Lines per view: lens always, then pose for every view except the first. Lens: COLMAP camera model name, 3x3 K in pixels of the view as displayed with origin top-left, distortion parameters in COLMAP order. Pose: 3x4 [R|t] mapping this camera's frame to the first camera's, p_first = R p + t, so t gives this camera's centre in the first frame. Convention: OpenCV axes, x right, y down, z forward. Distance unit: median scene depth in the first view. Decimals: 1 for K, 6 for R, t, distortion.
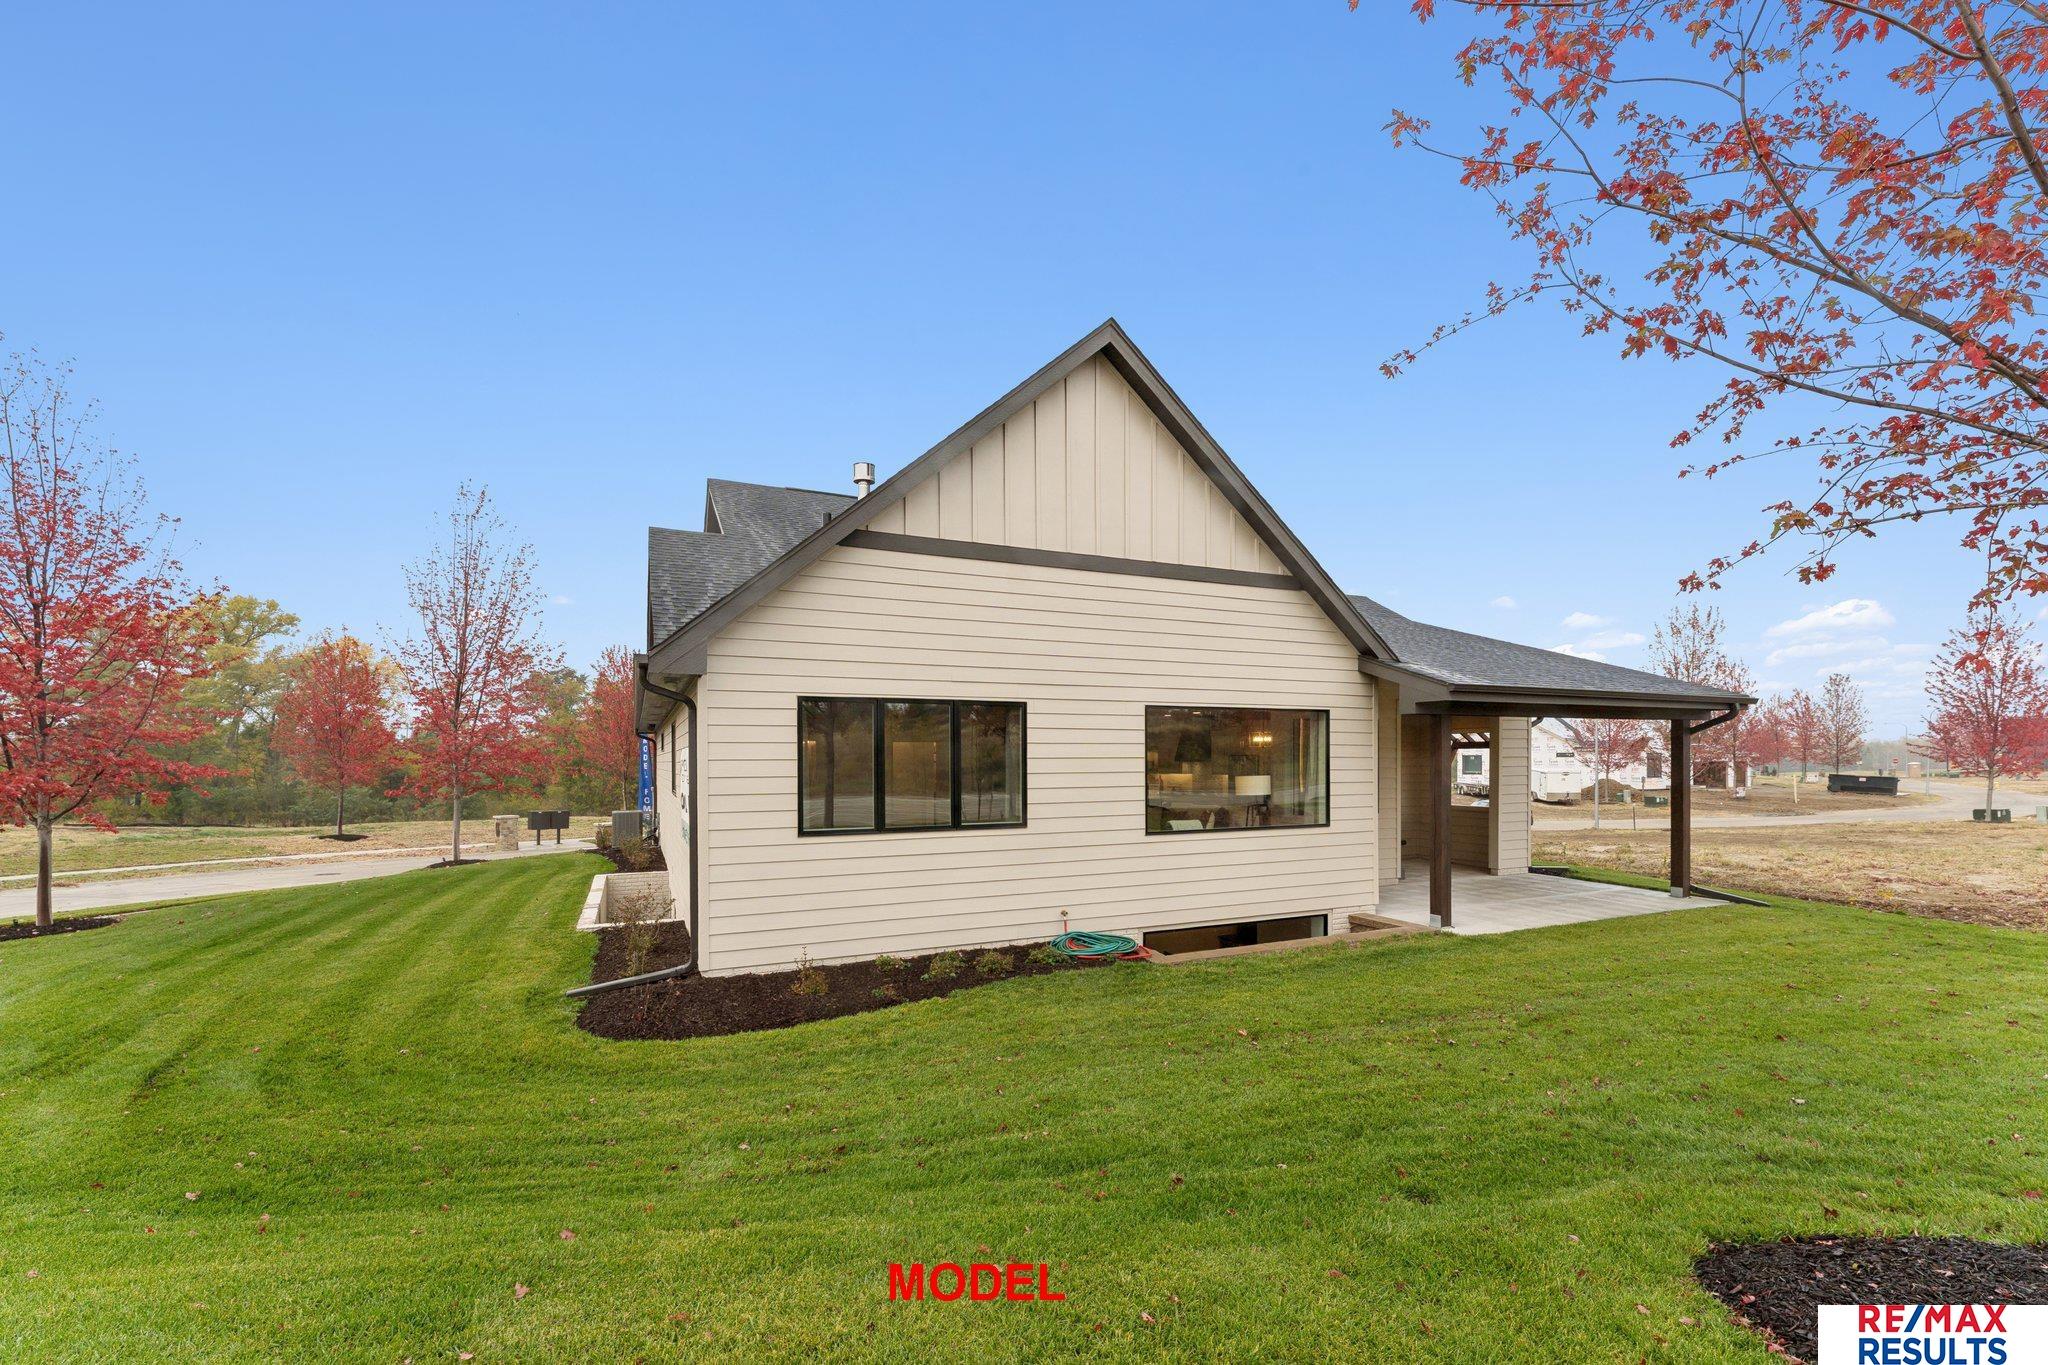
lens RADIAL K [[752.4, 0, 1016.7], [0, 752.4, 760.8], [0, 0, 1]] dist [0.001003, 0.000084]
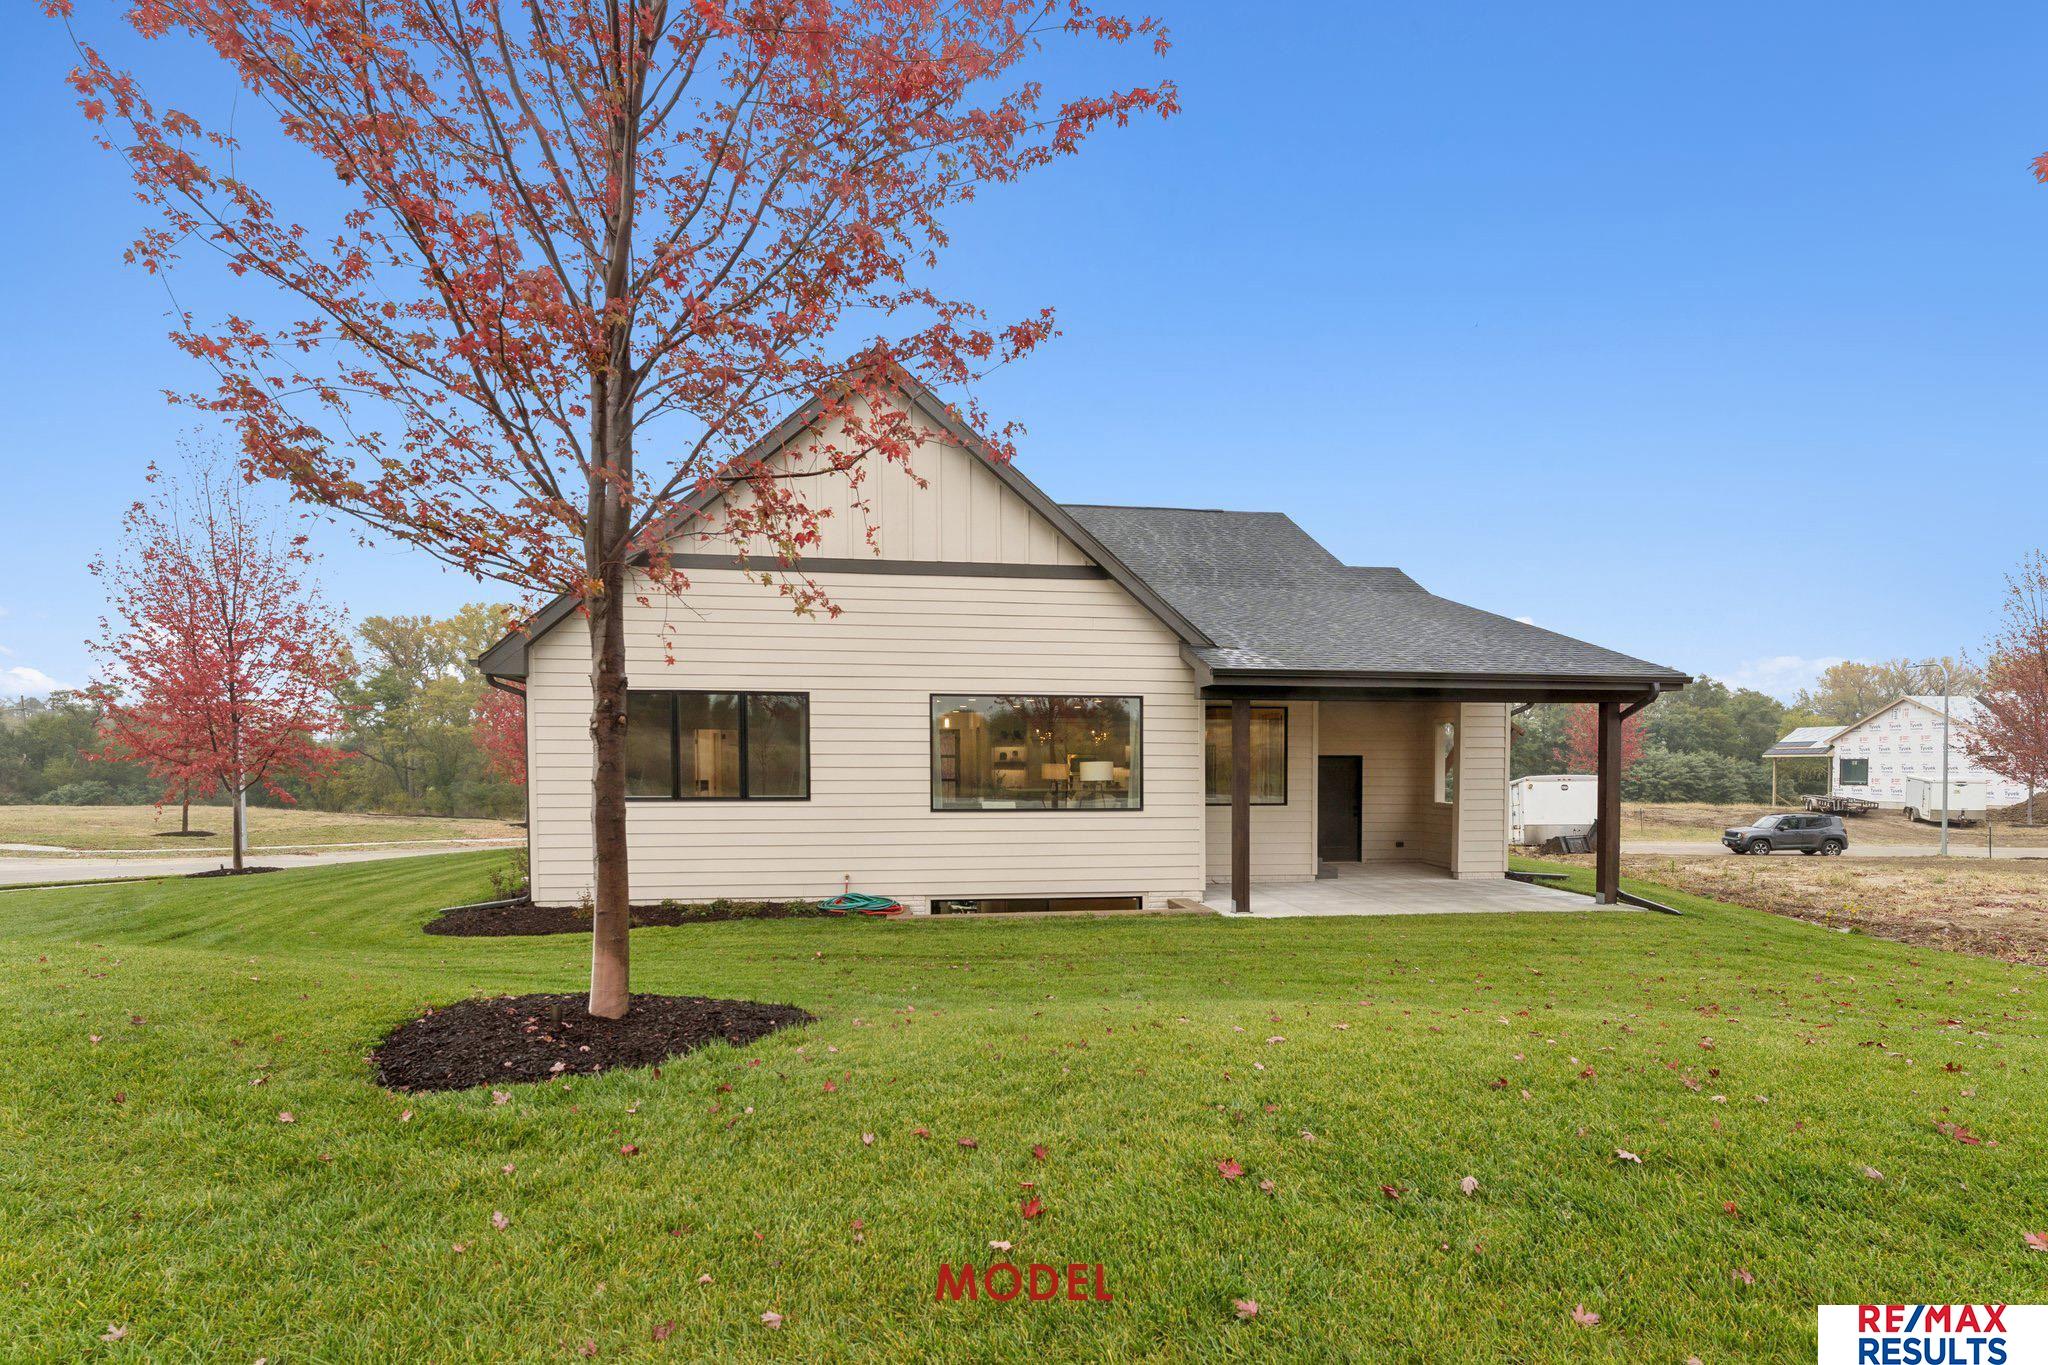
lens RADIAL K [[947.2, 0, 1170.5], [0, 947.2, 796.0], [0, 0, 1]] dist [-0.000518, -0.000045]
pose [[0.969437, 0.013506, -0.244968, 0.825264], [-0.006845, 0.999584, 0.028022, 0.033373], [0.245245, -0.025489, 0.969126, -0.249221]]
